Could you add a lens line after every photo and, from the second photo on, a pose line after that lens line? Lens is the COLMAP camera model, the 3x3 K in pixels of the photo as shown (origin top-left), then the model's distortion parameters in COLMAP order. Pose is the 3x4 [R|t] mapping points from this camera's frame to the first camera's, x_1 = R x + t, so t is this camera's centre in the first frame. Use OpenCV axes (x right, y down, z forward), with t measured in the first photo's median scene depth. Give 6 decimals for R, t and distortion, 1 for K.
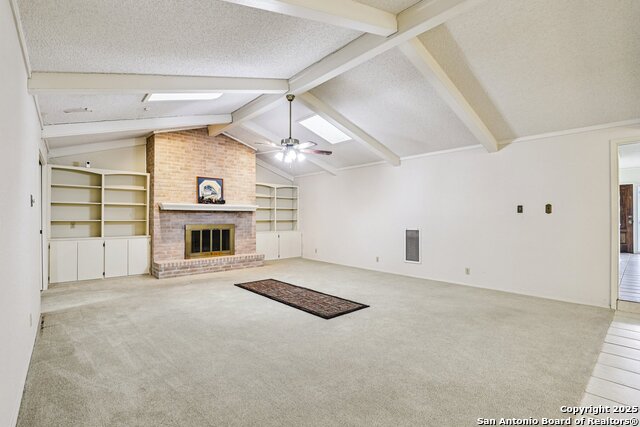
lens RADIAL K [[299.7, 0, 320.9], [0, 299.7, 212.6], [0, 0, 1]] dist [-0.026815, 0.002070]
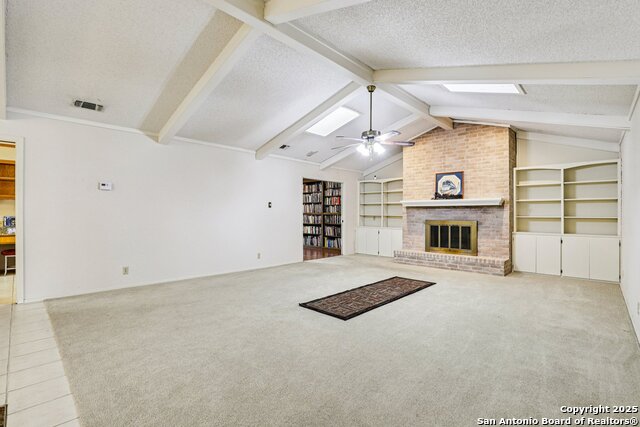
lens RADIAL K [[299.7, 0, 324.8], [0, 299.7, 212.3], [0, 0, 1]] dist [-0.026815, 0.002070]
pose [[0.093512, -0.002956, -0.995614, 0.563028], [0.013408, 0.999909, -0.001709, 0.009491], [0.995528, -0.013190, 0.093543, 0.500719]]
